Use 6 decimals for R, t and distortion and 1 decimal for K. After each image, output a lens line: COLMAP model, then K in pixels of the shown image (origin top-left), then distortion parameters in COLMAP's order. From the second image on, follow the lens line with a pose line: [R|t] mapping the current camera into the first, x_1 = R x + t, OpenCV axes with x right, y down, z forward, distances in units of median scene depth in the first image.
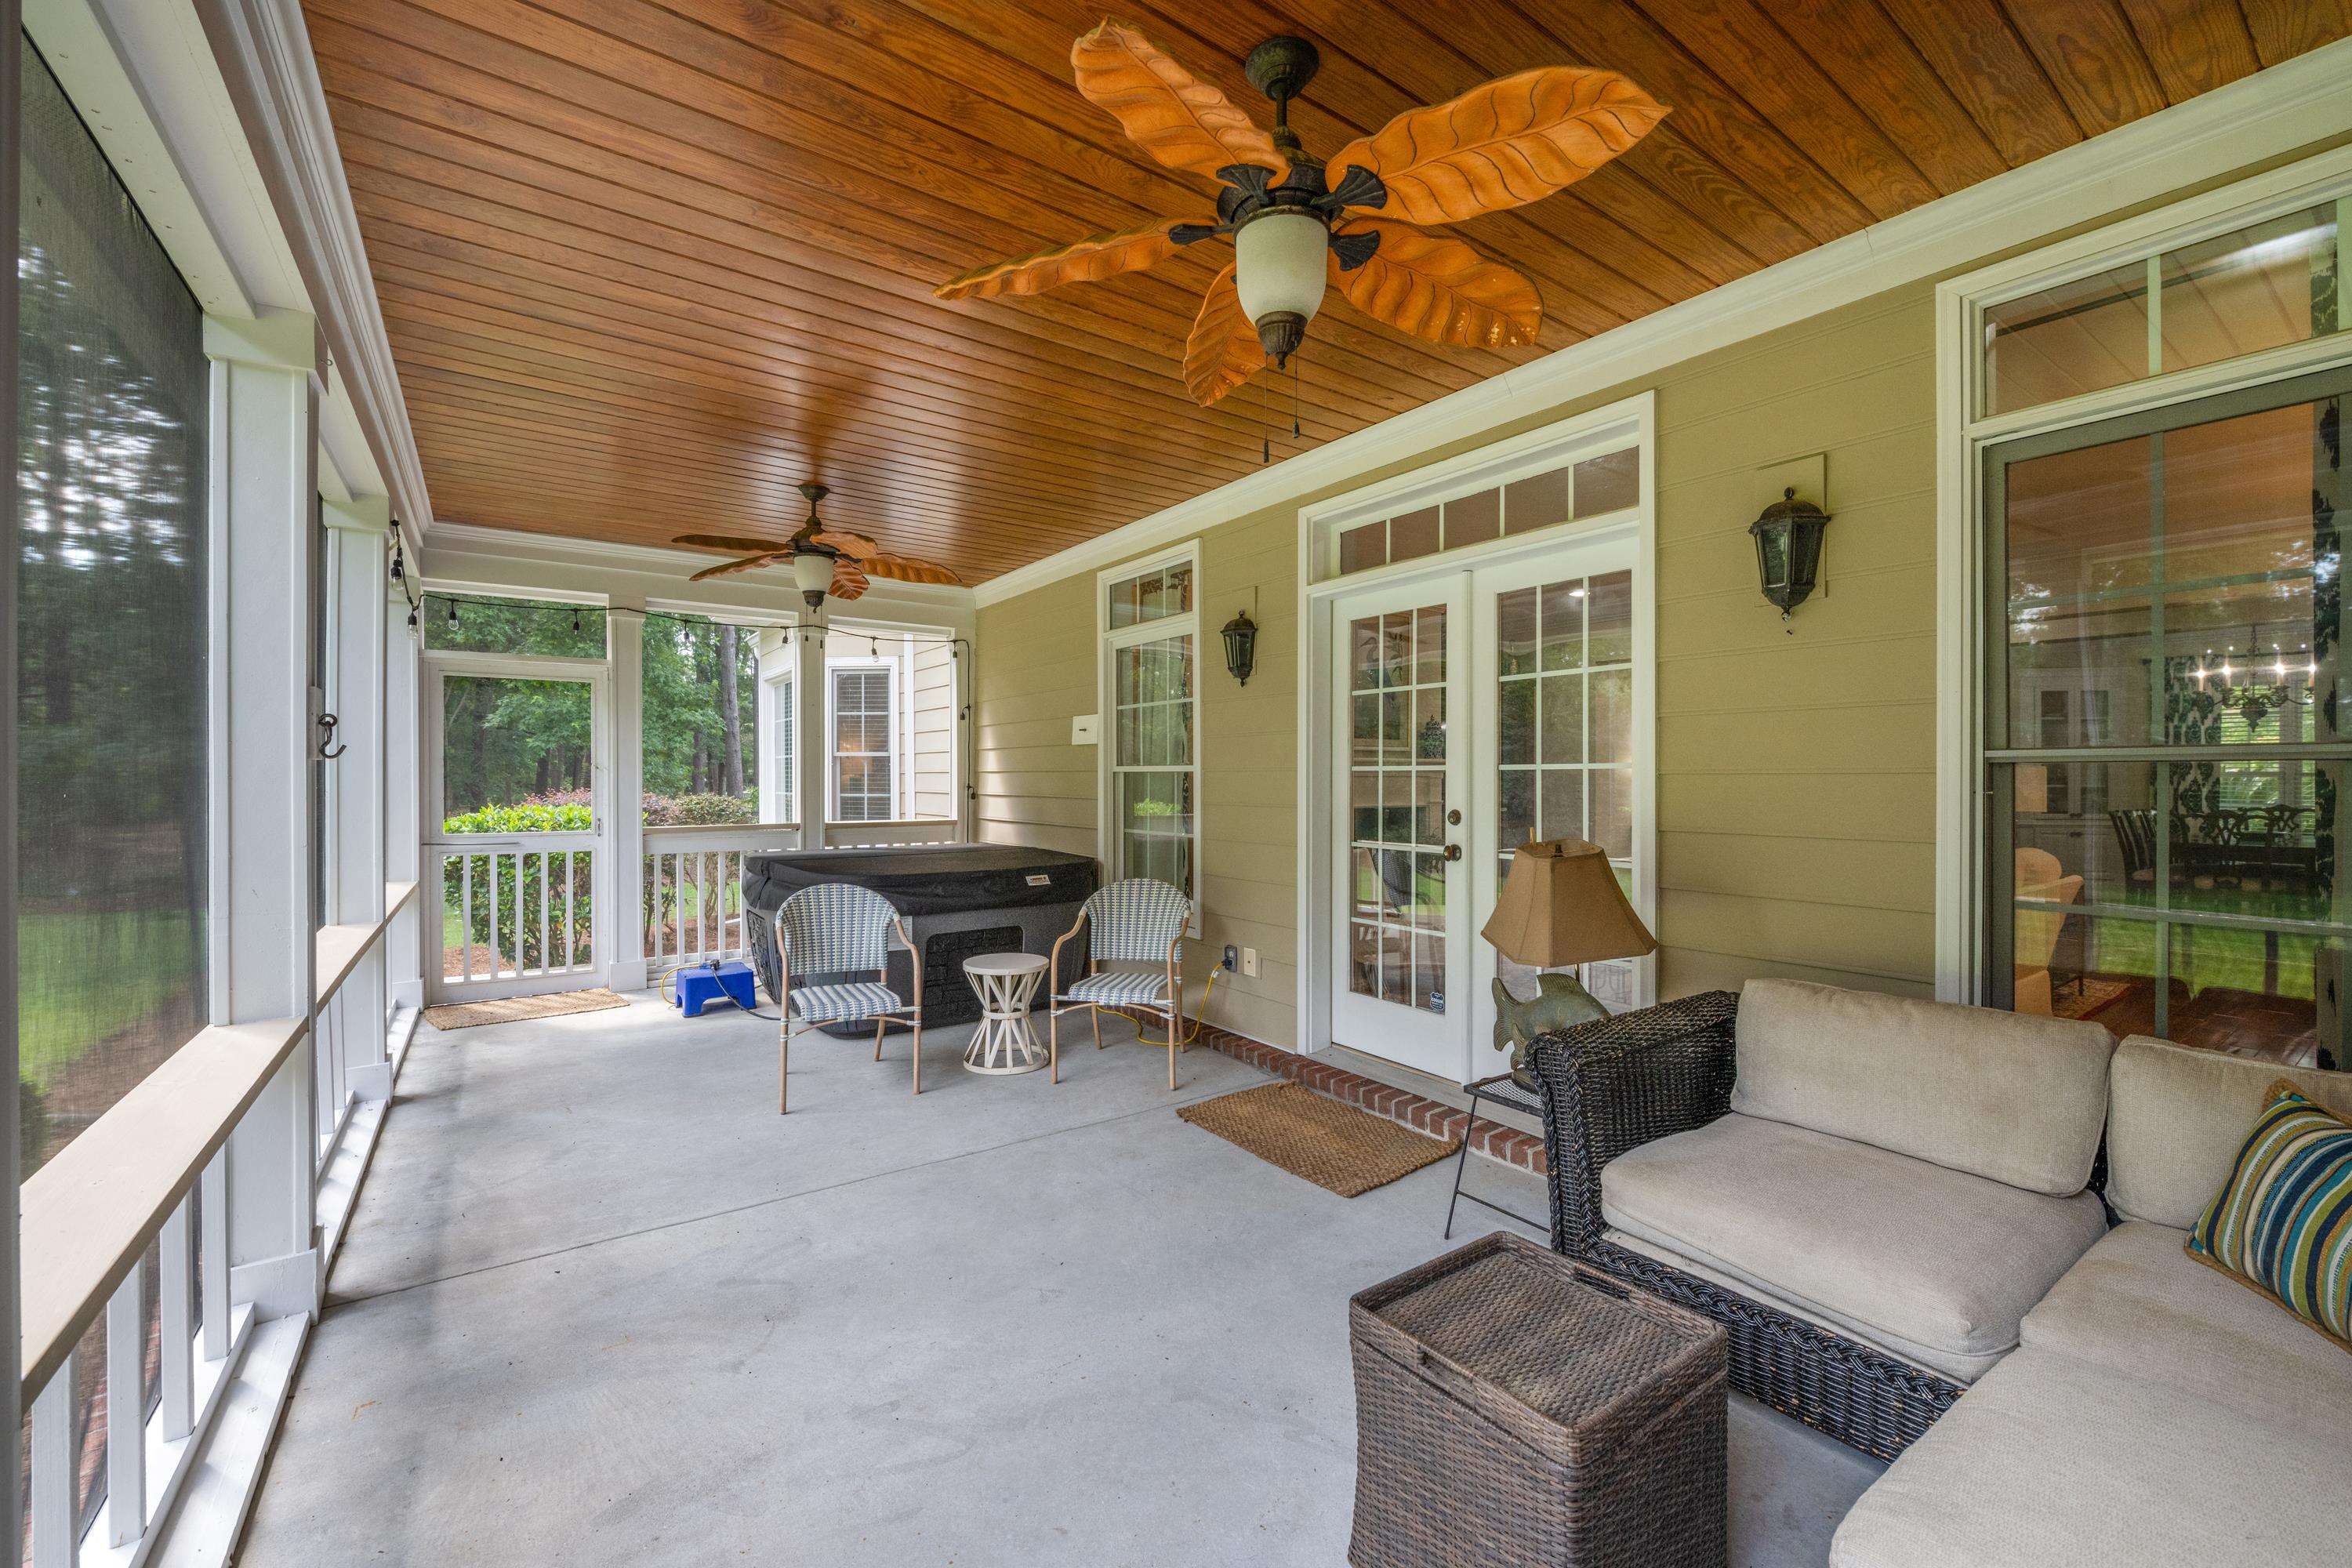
lens RADIAL K [[950.0, 0, 1180.8], [0, 950.0, 780.3], [0, 0, 1]] dist [-0.002571, -0.000033]
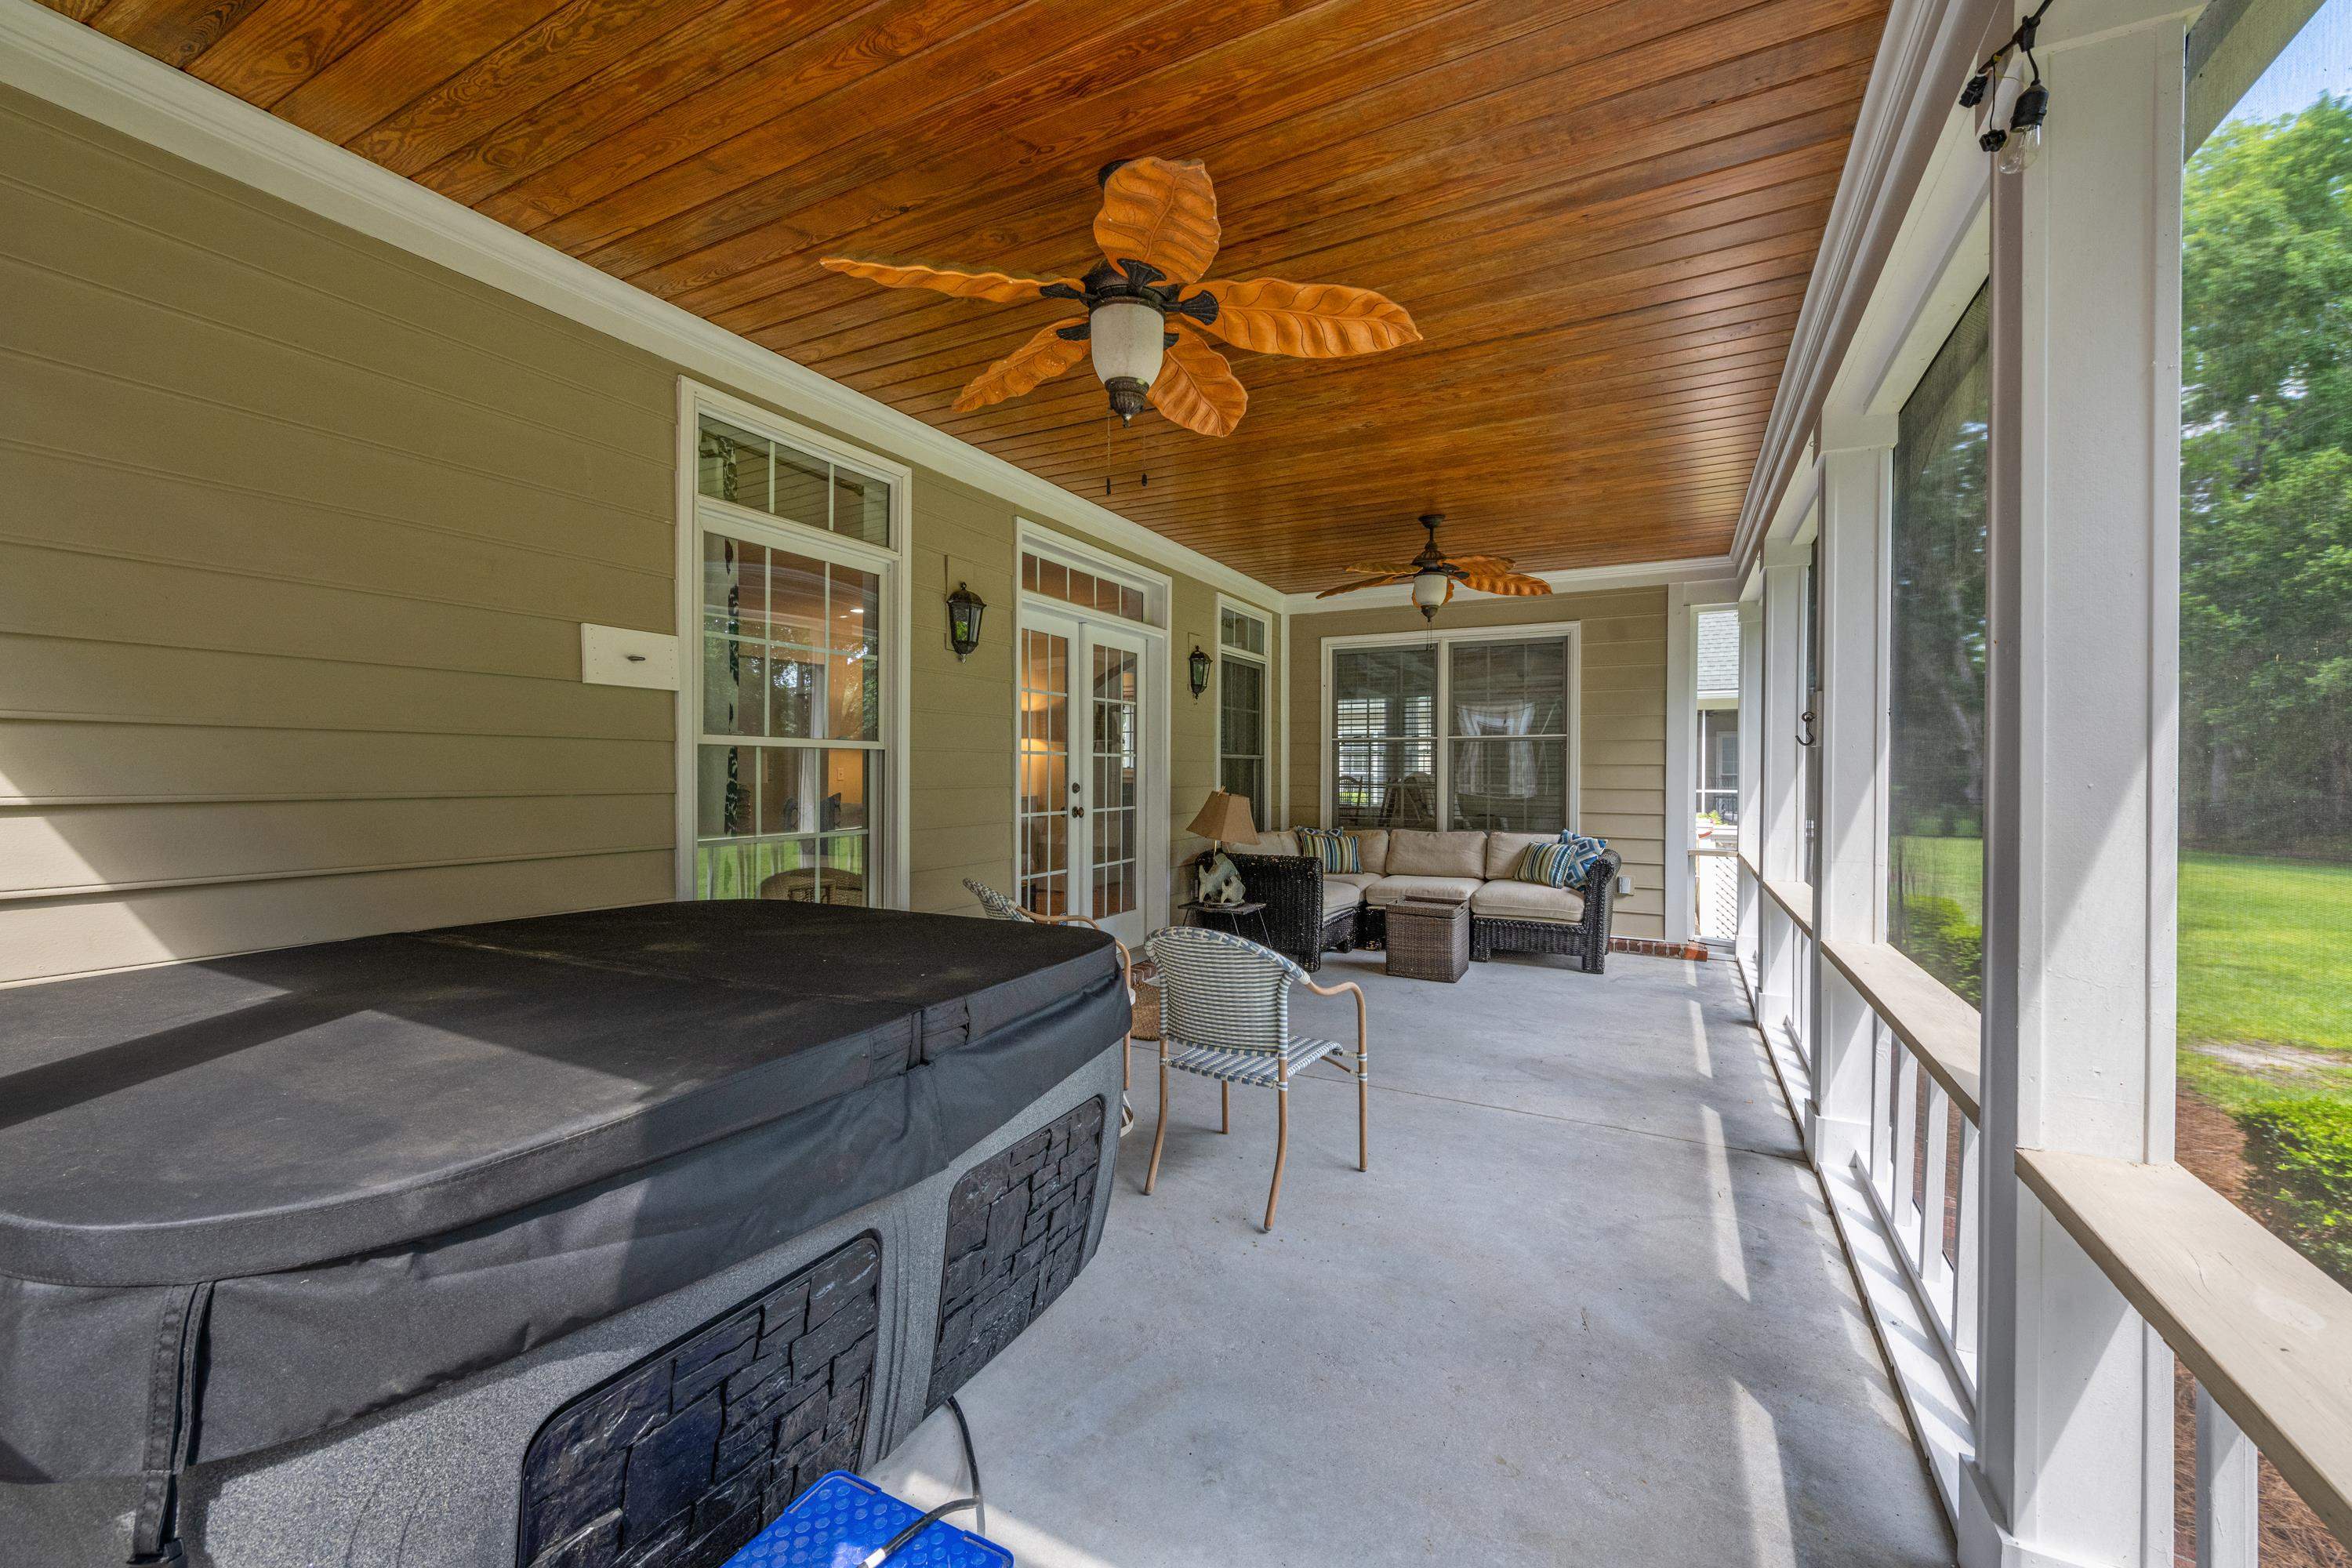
lens RADIAL K [[950.0, 0, 1174.6], [0, 950.0, 776.0], [0, 0, 1]] dist [-0.002571, -0.000033]
pose [[-0.455513, -0.002769, 0.890225, -1.083826], [0.003550, 0.999982, 0.004927, 0.014004], [-0.890222, 0.005404, -0.455495, 1.537705]]
